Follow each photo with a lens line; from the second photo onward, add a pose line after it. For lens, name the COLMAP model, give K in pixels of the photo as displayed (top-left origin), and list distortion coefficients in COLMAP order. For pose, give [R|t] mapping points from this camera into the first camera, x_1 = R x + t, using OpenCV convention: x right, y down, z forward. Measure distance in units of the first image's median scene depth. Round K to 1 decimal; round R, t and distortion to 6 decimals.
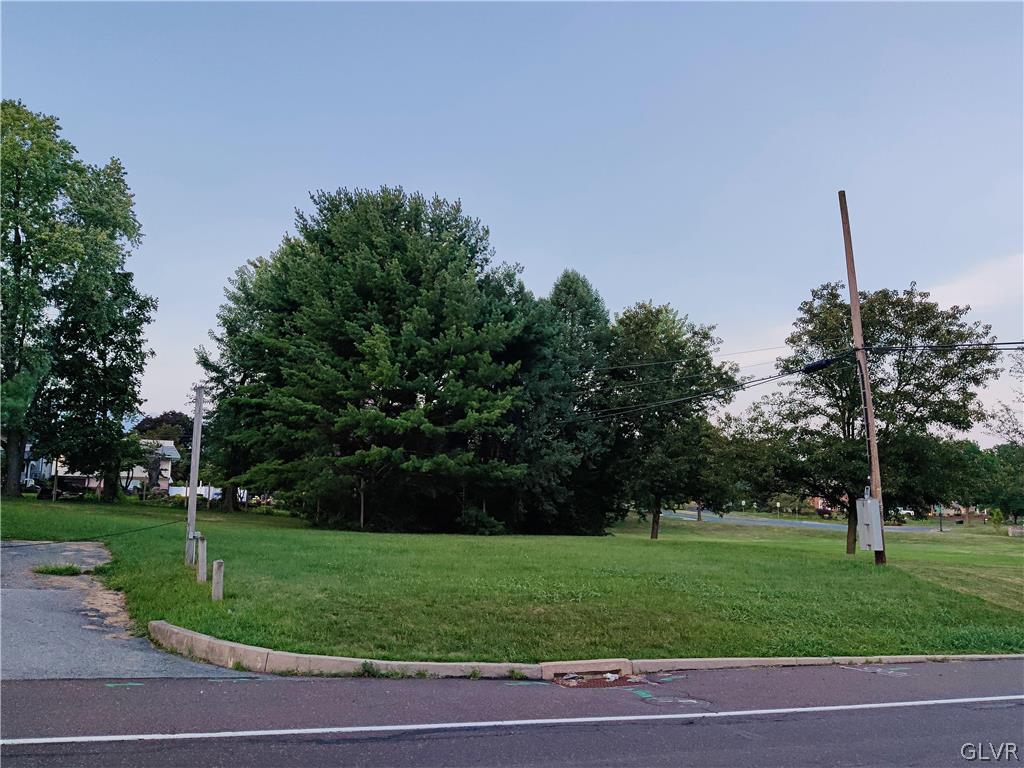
lens RADIAL K [[831.4, 0, 486.9], [0, 831.4, 393.9], [0, 0, 1]] dist [0.053500, -0.110589]
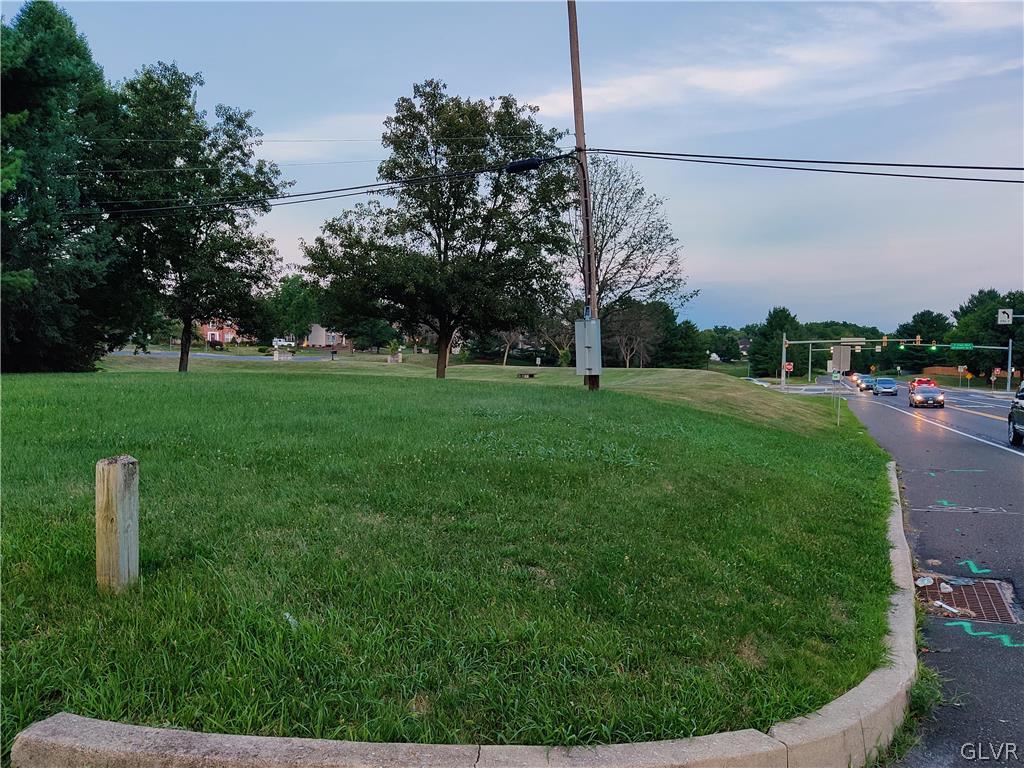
lens RADIAL K [[831.4, 0, 486.9], [0, 831.4, 393.9], [0, 0, 1]] dist [0.053500, -0.110589]
pose [[0.735647, -0.045407, 0.675842, -0.134590], [-0.088712, 0.982698, 0.162586, 0.037647], [-0.671531, -0.179561, 0.718891, 0.224936]]
